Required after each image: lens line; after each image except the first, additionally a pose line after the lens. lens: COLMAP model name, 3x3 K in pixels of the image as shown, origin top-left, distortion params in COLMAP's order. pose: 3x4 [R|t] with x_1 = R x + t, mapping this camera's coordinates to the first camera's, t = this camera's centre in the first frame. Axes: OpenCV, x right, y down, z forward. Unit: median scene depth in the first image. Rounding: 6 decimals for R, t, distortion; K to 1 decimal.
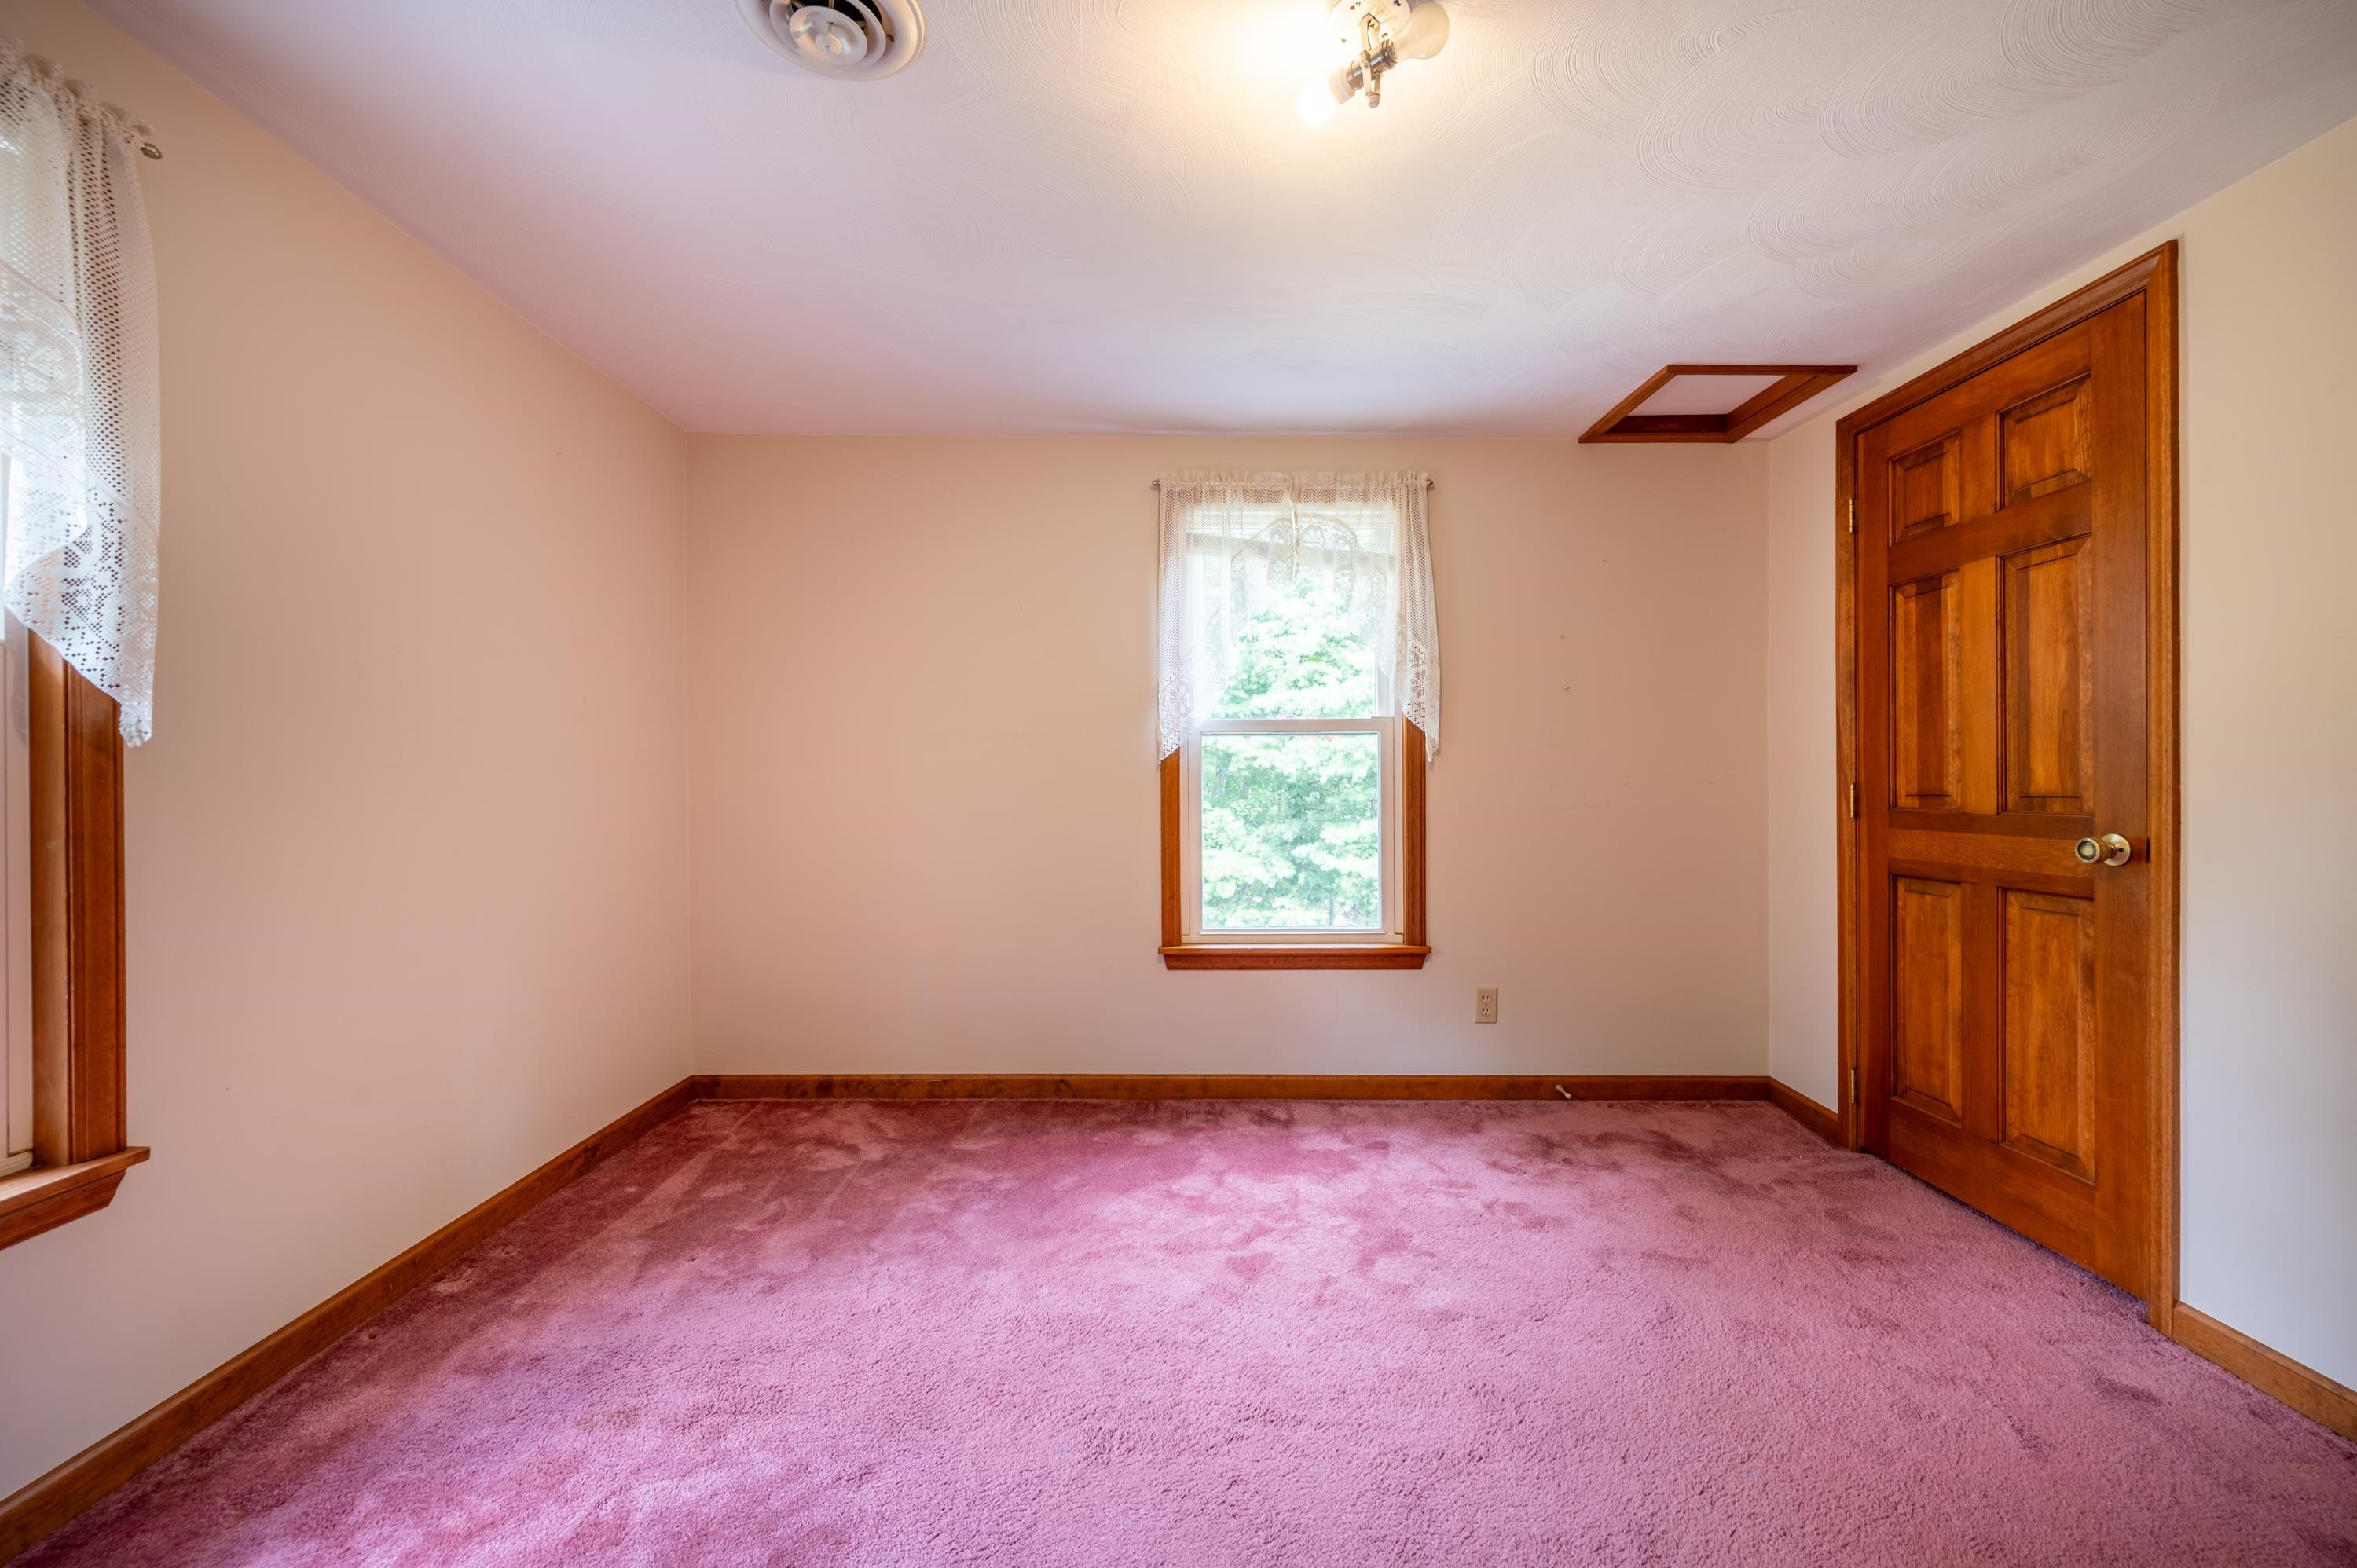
lens RADIAL K [[933.4, 0, 1182.8], [0, 933.4, 783.8], [0, 0, 1]] dist [0.003204, 0.000820]
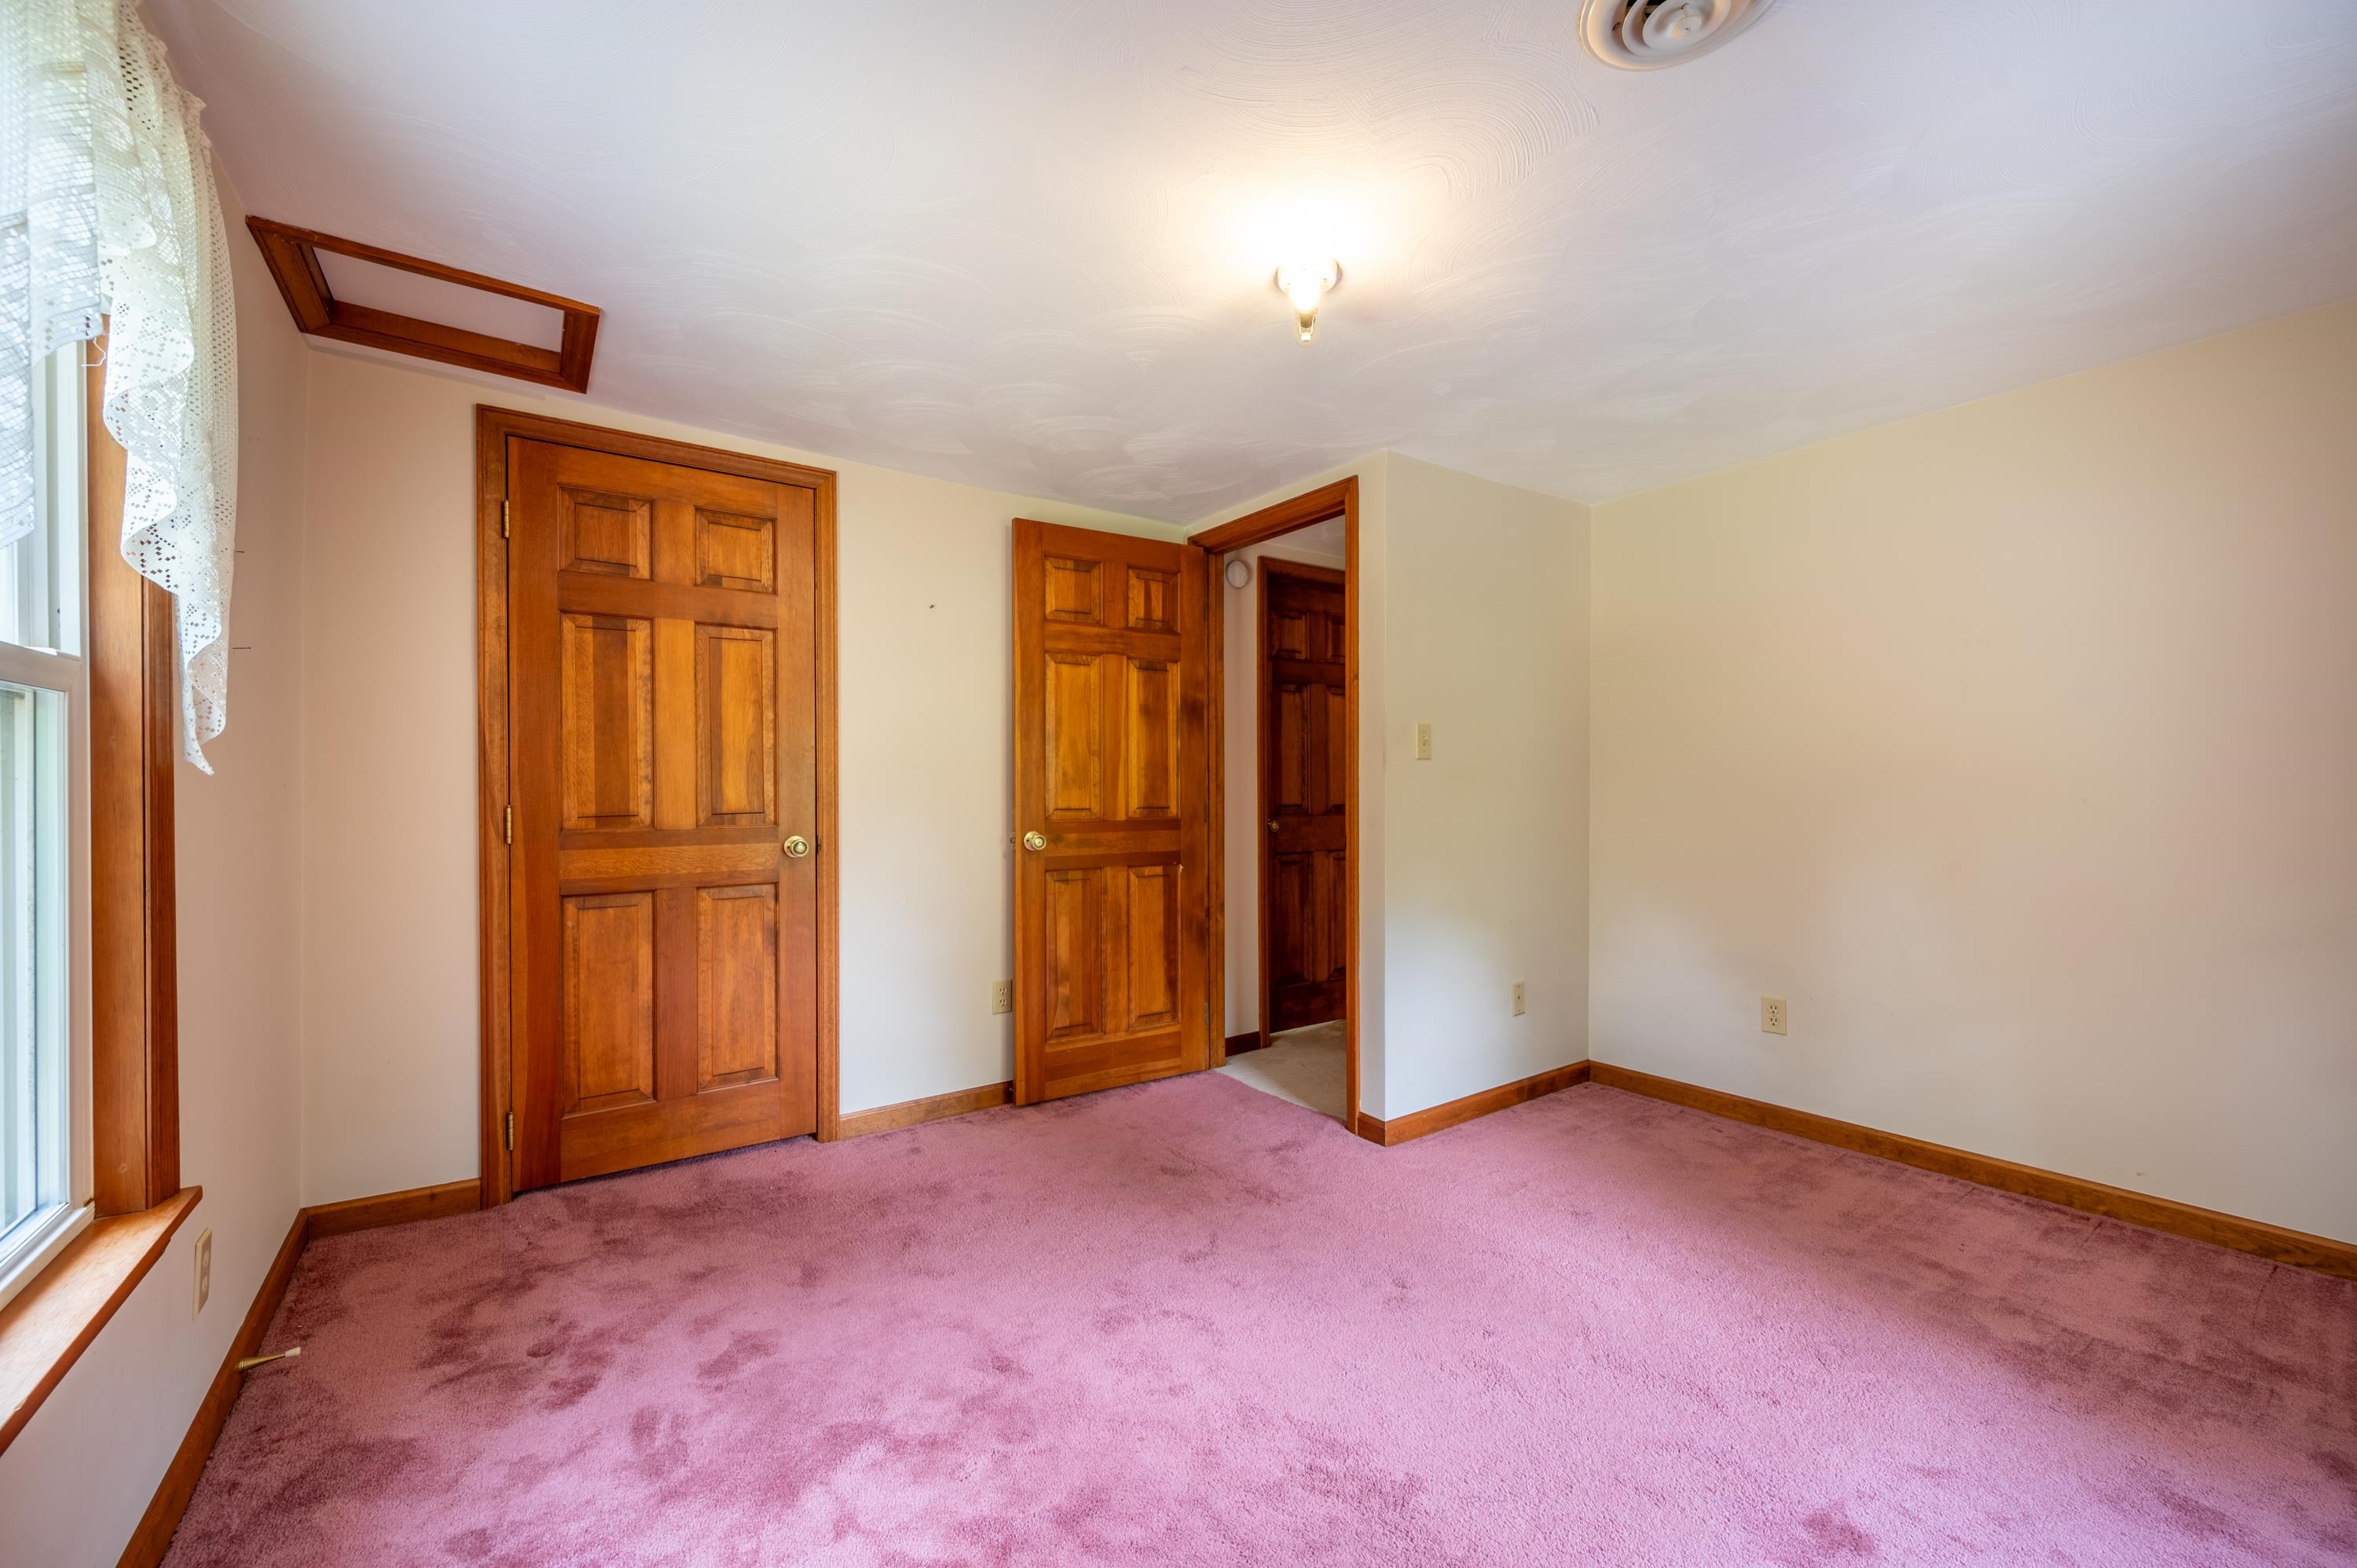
lens RADIAL K [[933.4, 0, 1180.2], [0, 933.4, 782.5], [0, 0, 1]] dist [0.003204, 0.000820]
pose [[-0.570878, 0.005155, 0.821018, -0.484016], [0.005968, 0.999980, -0.002128, -0.021203], [-0.821013, 0.003685, -0.570898, 1.104425]]
